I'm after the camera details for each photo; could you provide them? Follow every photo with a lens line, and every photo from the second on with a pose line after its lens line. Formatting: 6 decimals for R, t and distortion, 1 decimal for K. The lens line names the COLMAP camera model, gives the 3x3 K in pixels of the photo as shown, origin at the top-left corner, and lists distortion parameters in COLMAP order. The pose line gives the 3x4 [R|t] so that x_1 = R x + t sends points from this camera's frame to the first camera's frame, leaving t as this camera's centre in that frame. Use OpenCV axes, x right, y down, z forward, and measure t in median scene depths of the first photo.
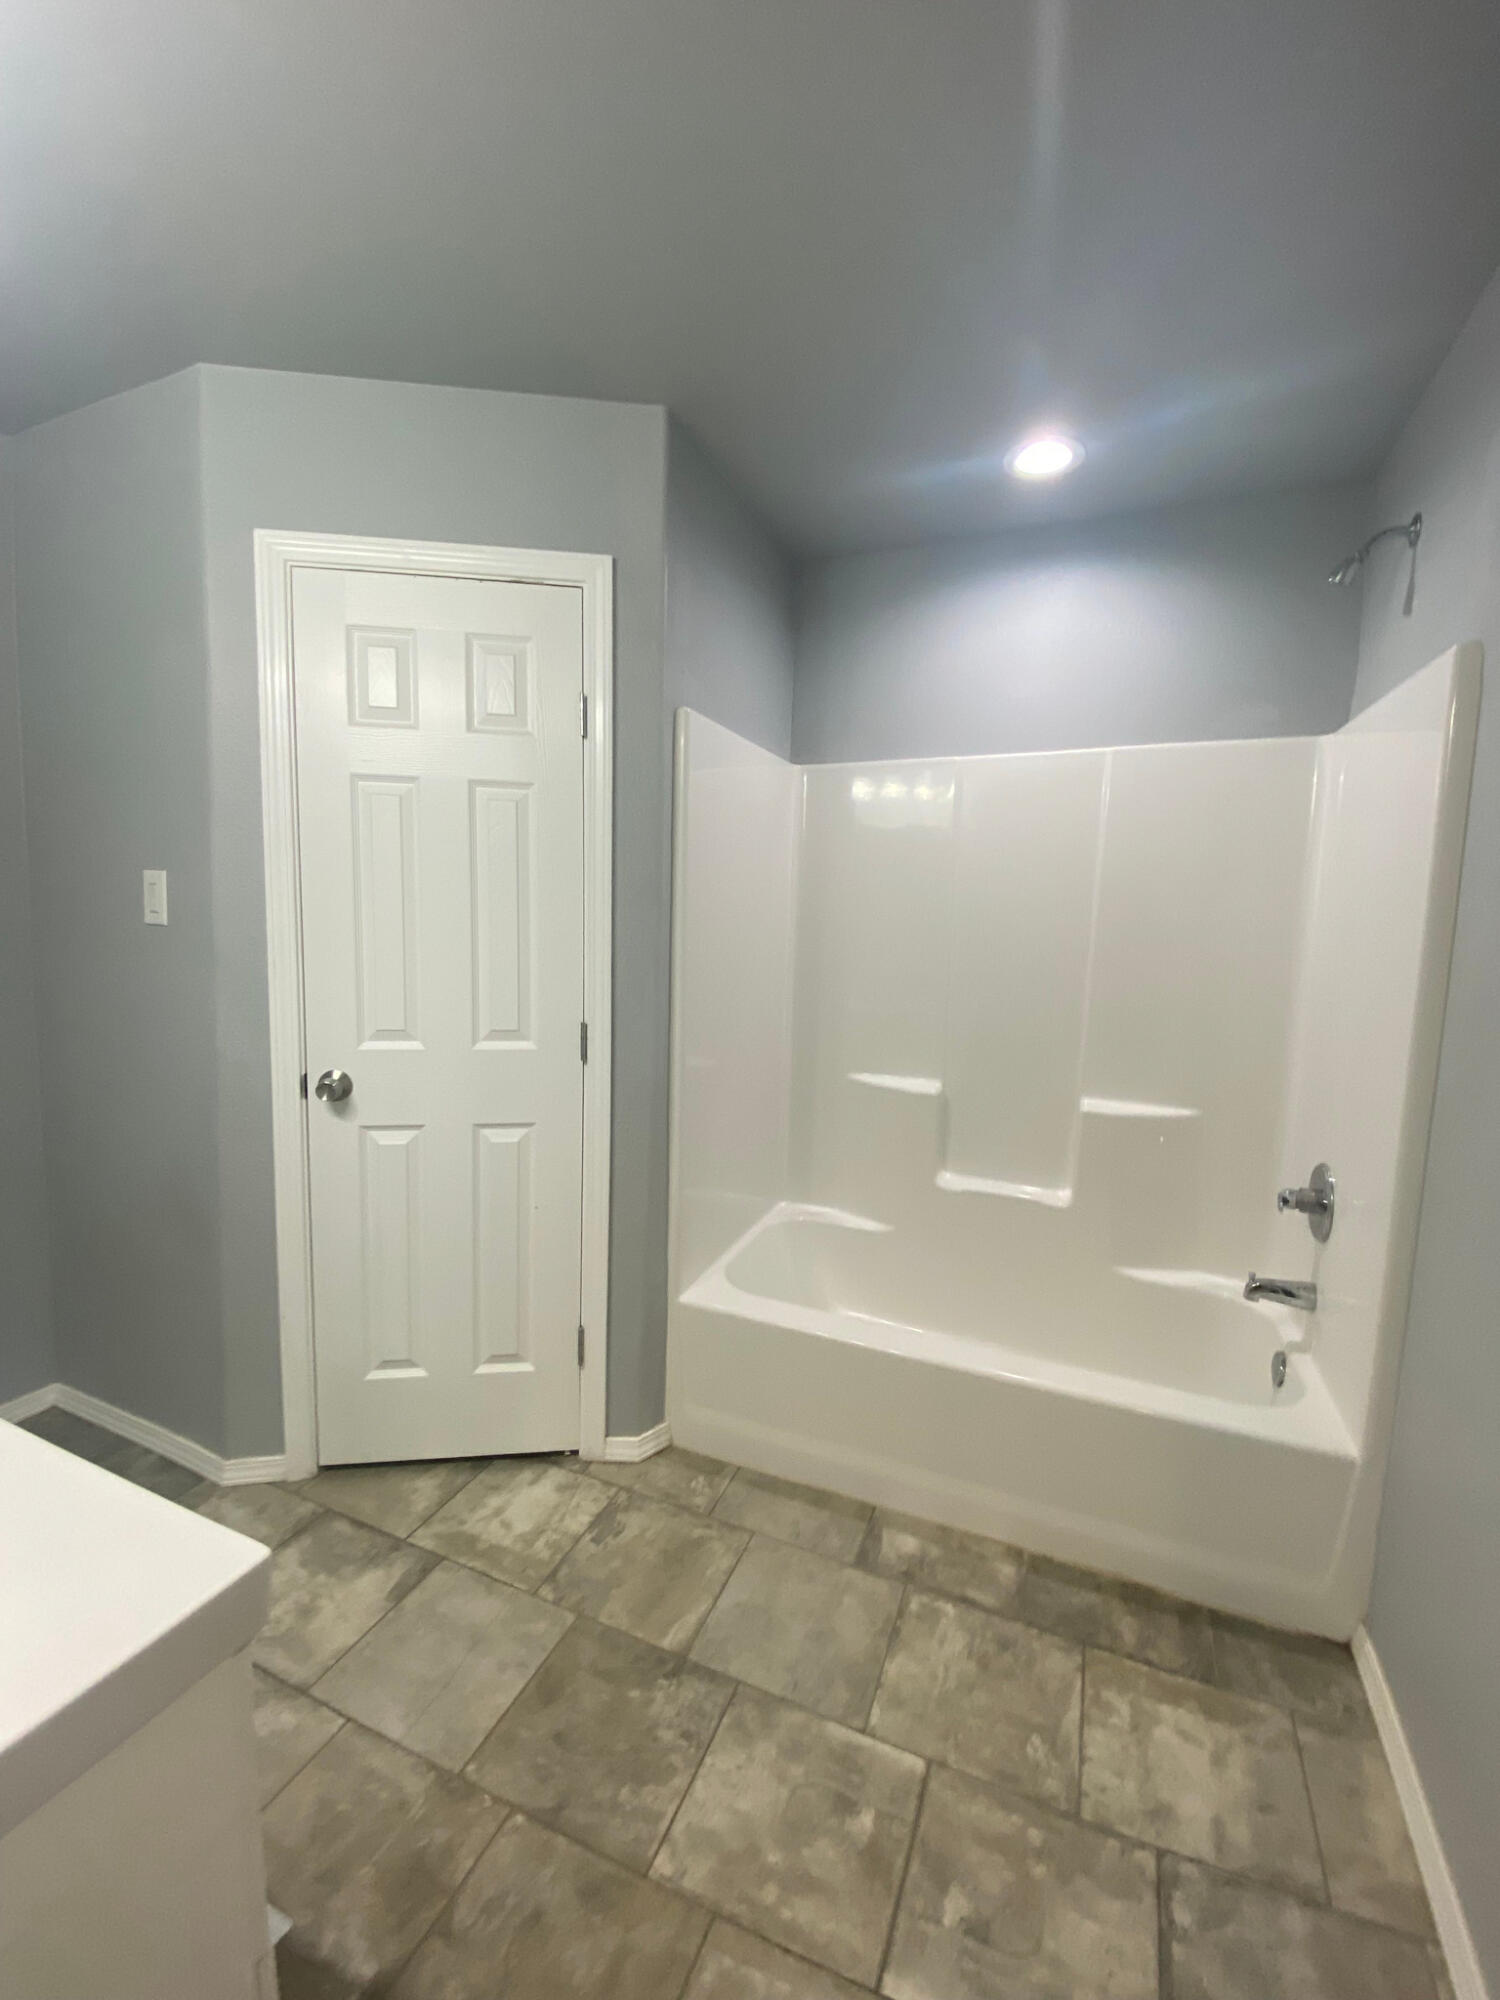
lens RADIAL K [[822.3, 0, 747.2], [0, 822.3, 990.4], [0, 0, 1]] dist [-0.031520, -0.001969]
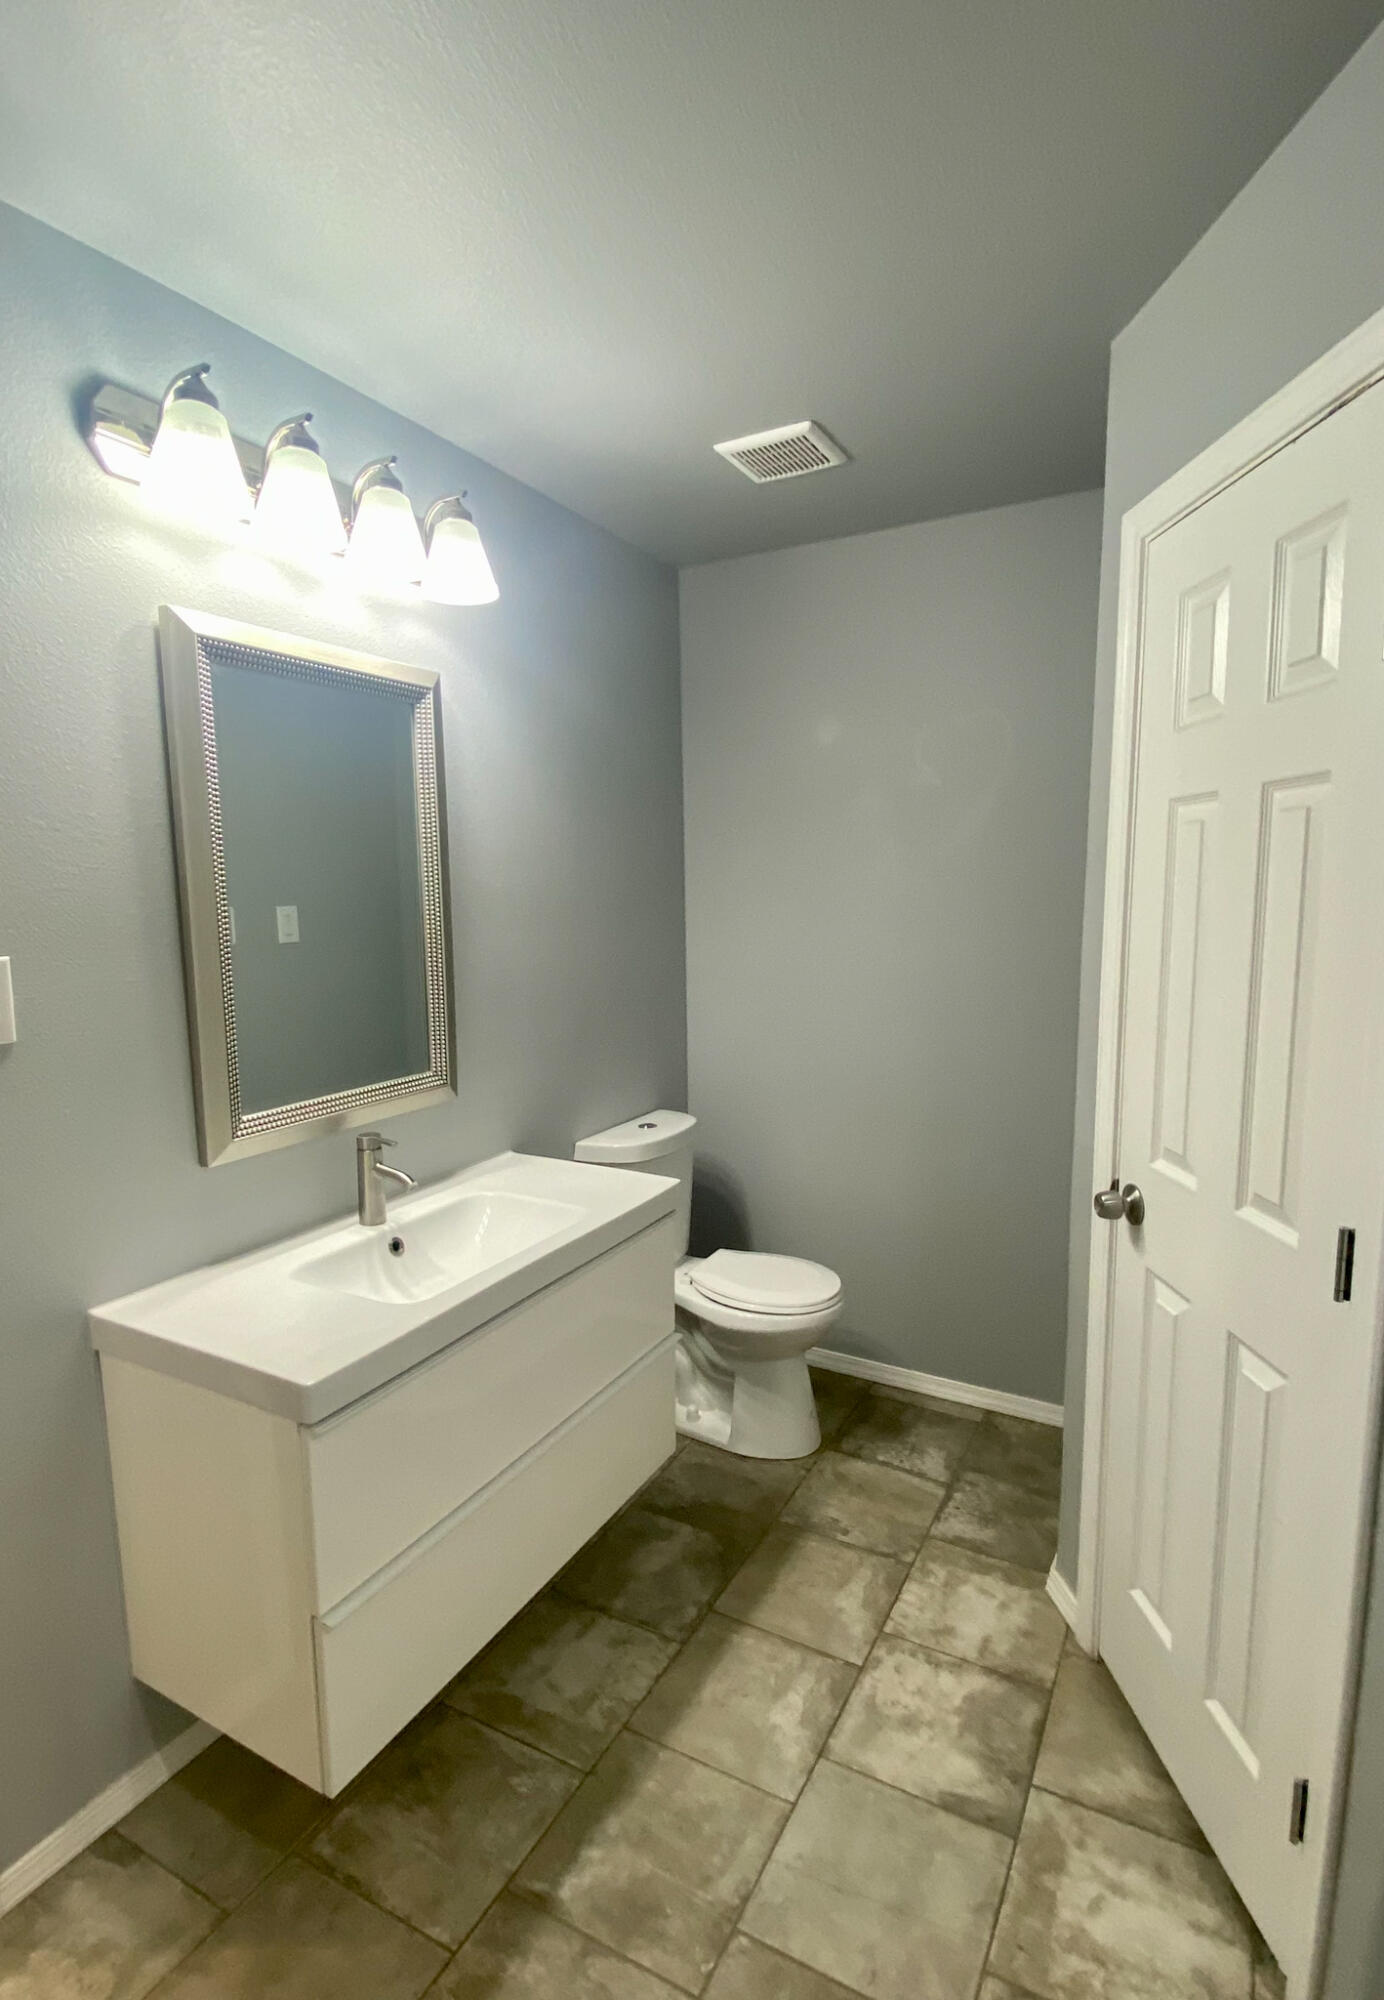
lens RADIAL K [[1004.1, 0, 690.3], [0, 1004.1, 1009.6], [0, 0, 1]] dist [-0.019004, -0.001911]
pose [[-0.099099, 0.104577, -0.989567, 0.510994], [-0.100302, 0.988348, 0.114493, -0.147842], [0.990010, 0.110602, -0.087454, 0.716703]]
